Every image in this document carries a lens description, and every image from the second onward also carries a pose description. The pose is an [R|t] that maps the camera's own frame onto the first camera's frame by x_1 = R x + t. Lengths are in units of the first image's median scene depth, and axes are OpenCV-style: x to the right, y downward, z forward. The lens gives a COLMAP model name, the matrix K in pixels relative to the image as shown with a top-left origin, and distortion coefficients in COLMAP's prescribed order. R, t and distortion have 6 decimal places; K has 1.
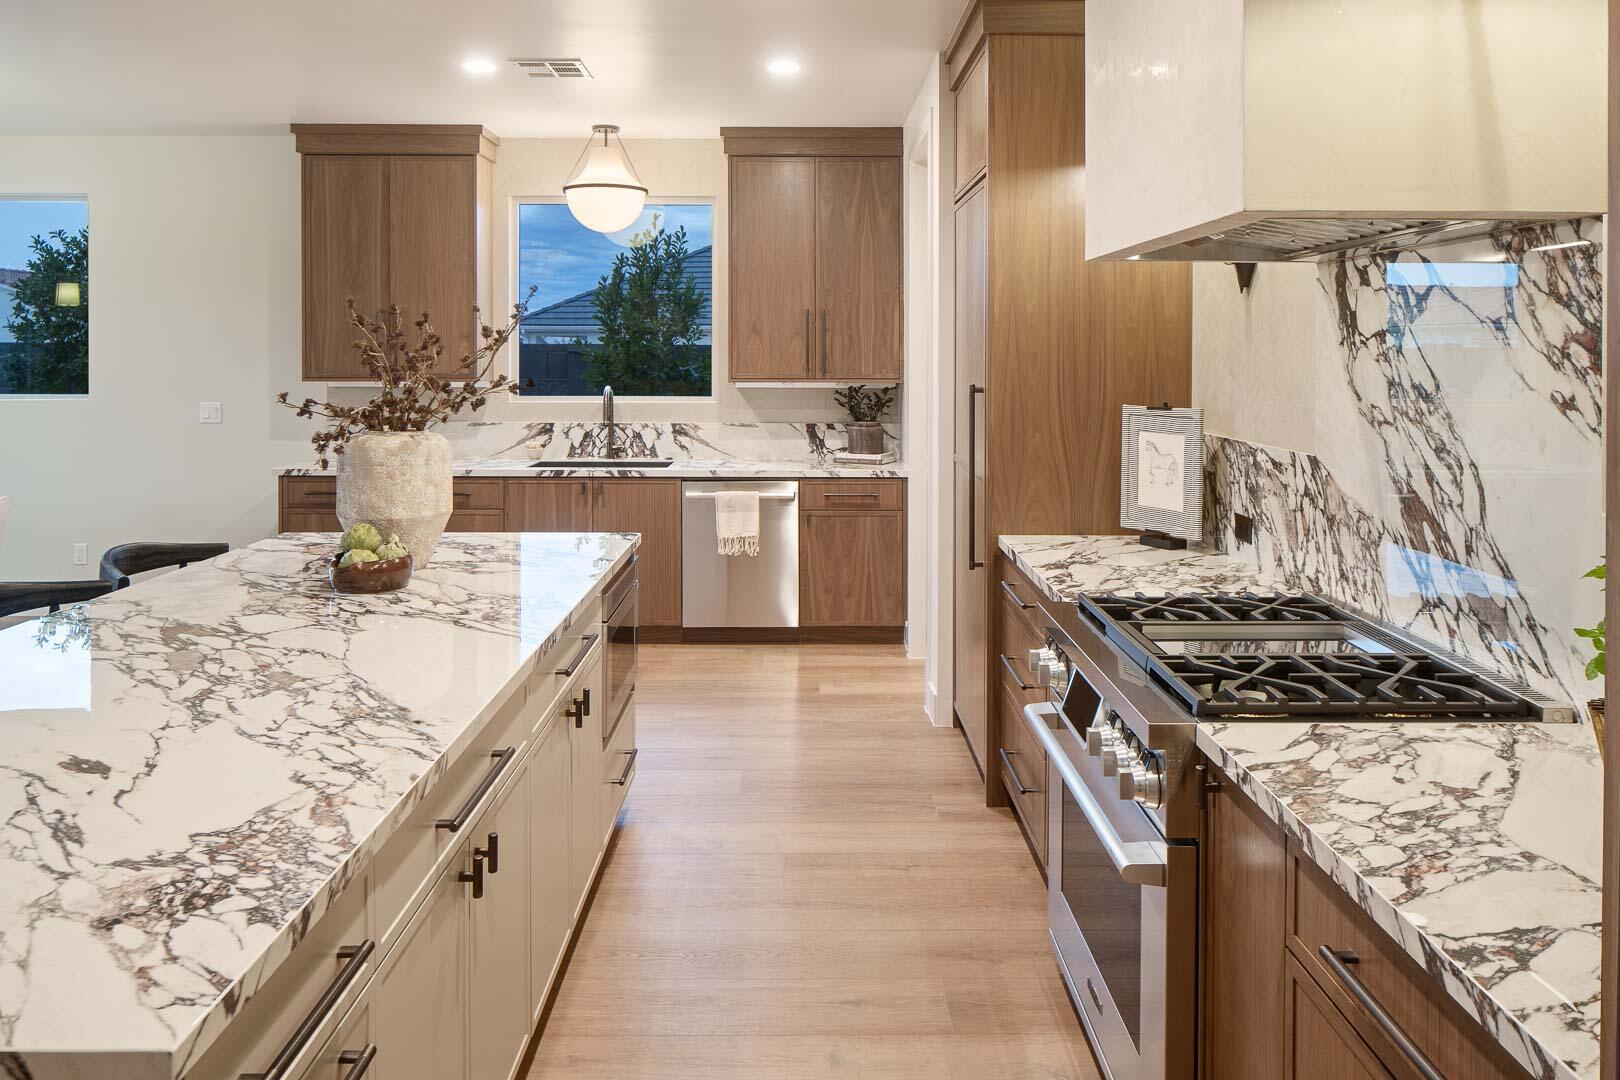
lens RADIAL K [[1119.5, 0, 815.6], [0, 1119.5, 368.7], [0, 0, 1]] dist [-0.004680, -0.000266]
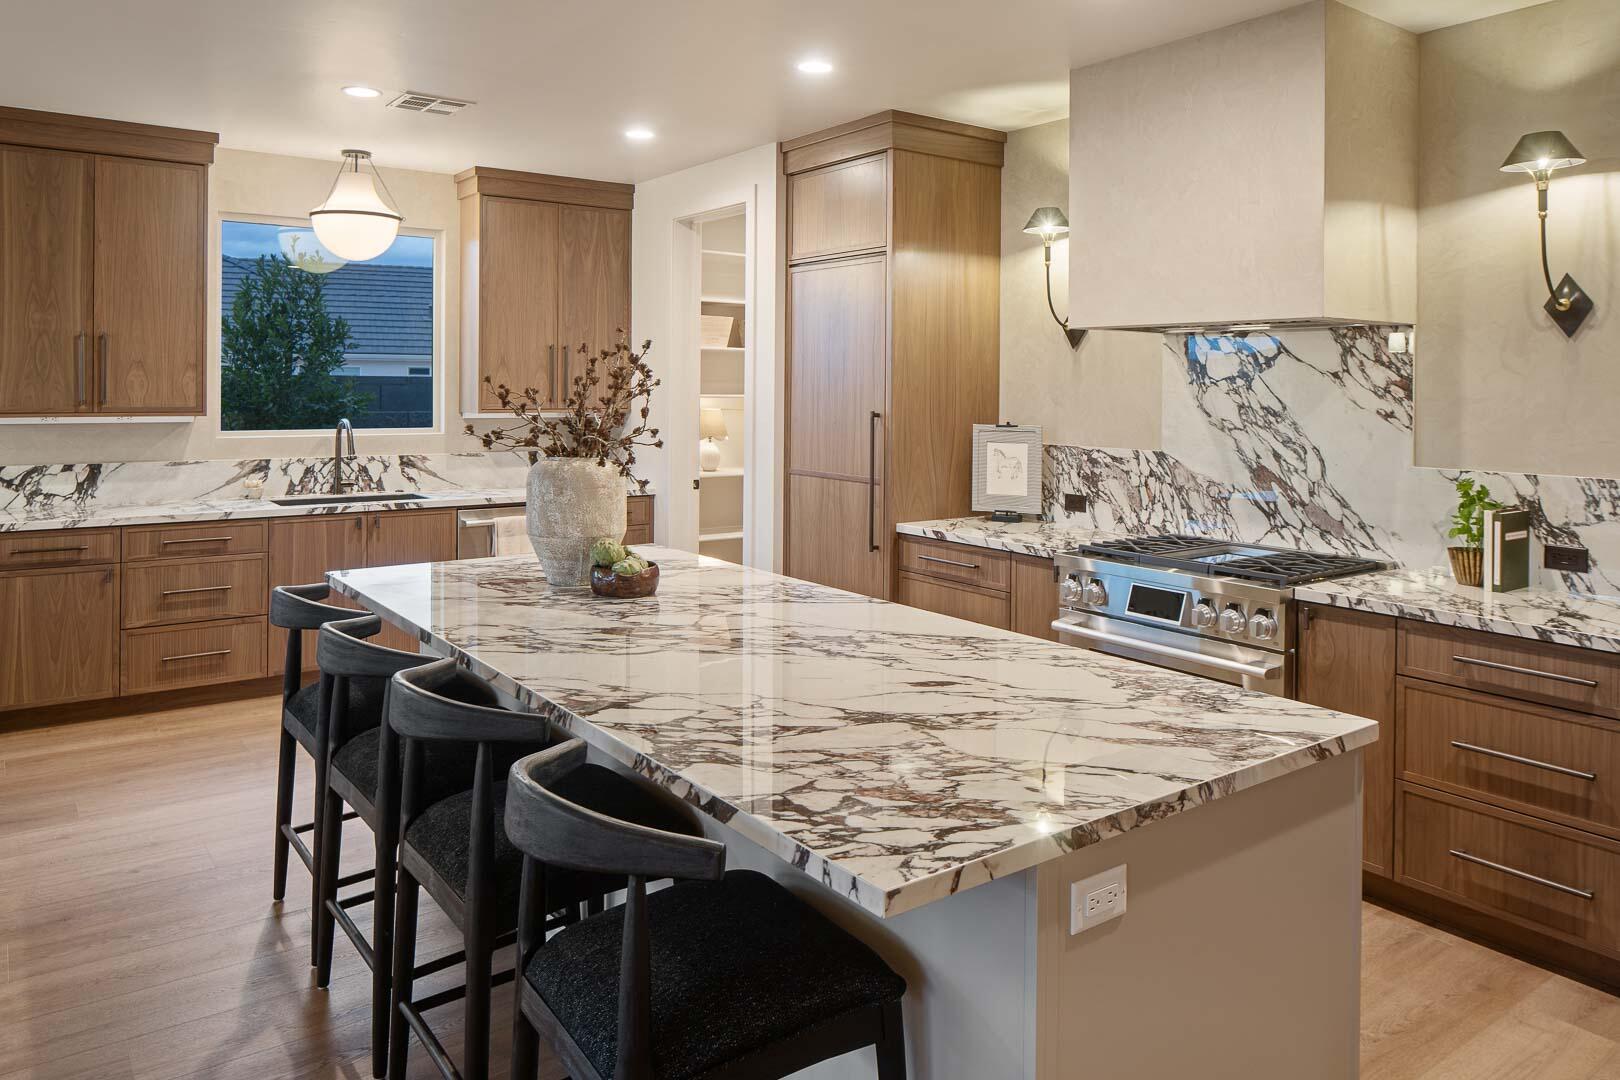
lens RADIAL K [[1117.2, 0, 809.4], [0, 1117.2, 394.8], [0, 0, 1]] dist [-0.004023, -0.001659]
pose [[0.814425, -0.001941, 0.580265, -0.820164], [0.003699, 0.999991, -0.001847, -0.003570], [-0.580257, 0.003651, 0.814425, -0.032060]]
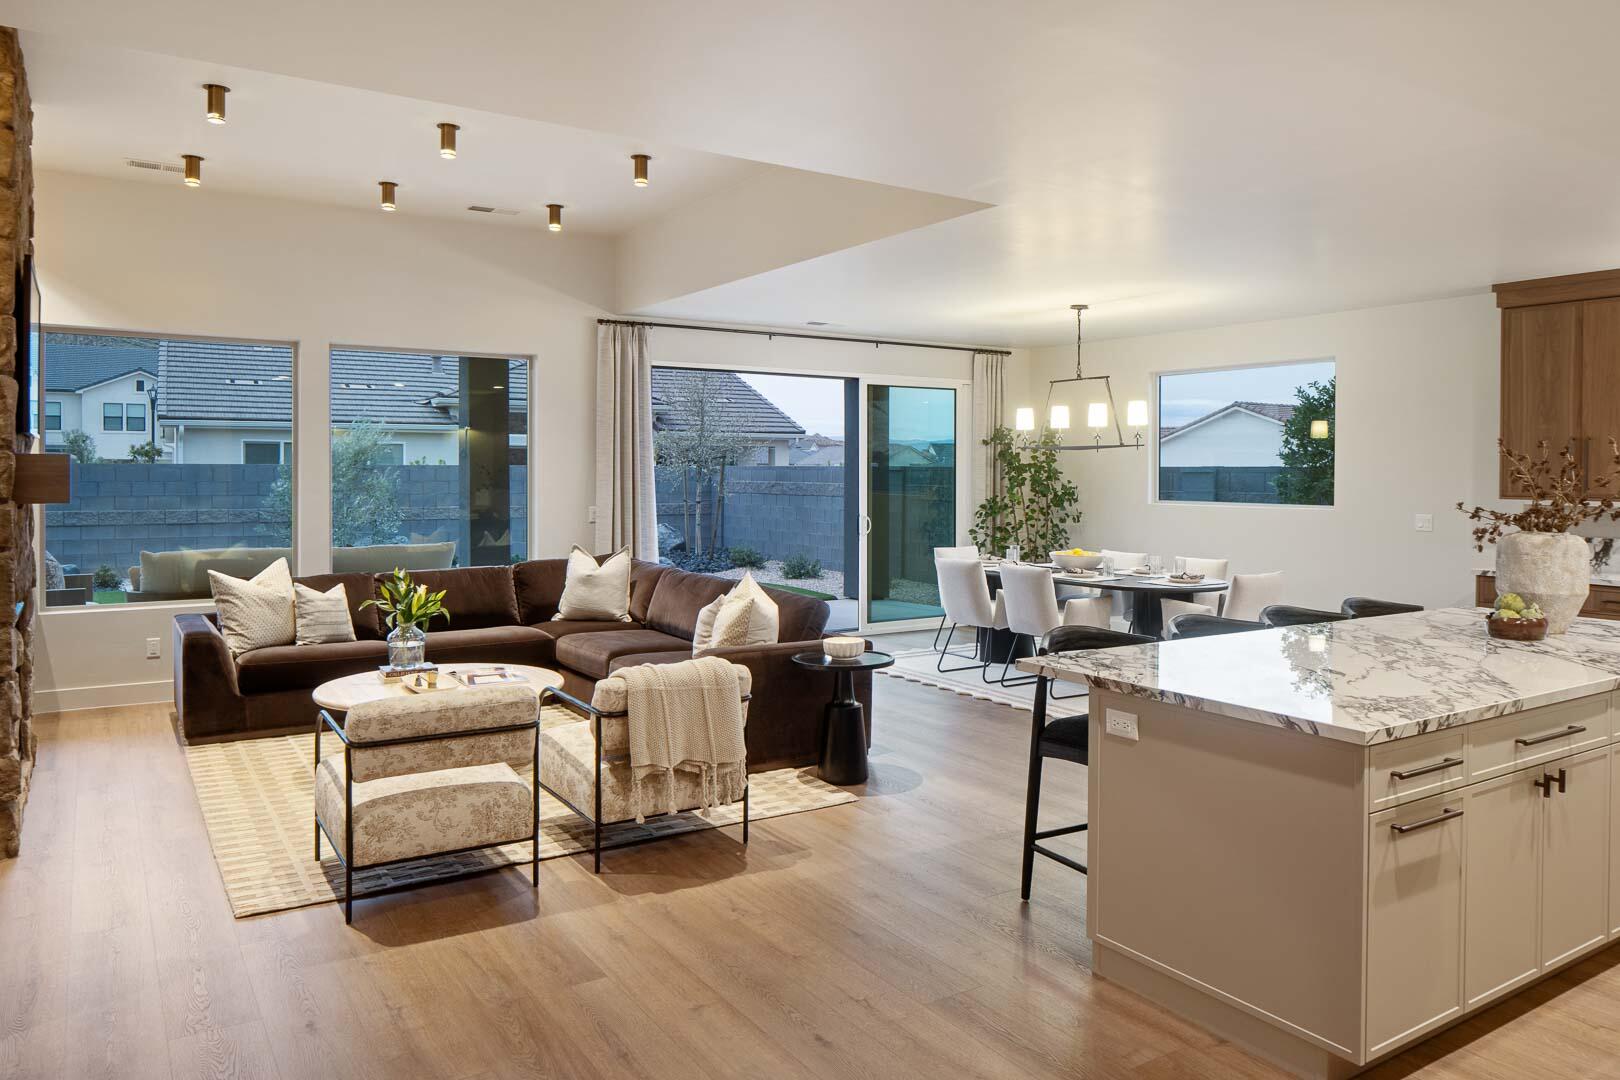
lens RADIAL K [[1117.6, 0, 811.7], [0, 1117.6, 475.5], [0, 0, 1]] dist [-0.005614, -0.005337]
pose [[0.529611, 0.004477, -0.848229, 0.307431], [-0.016203, 0.999857, -0.004840, 0.007171], [0.848086, 0.016307, 0.529607, -0.484309]]
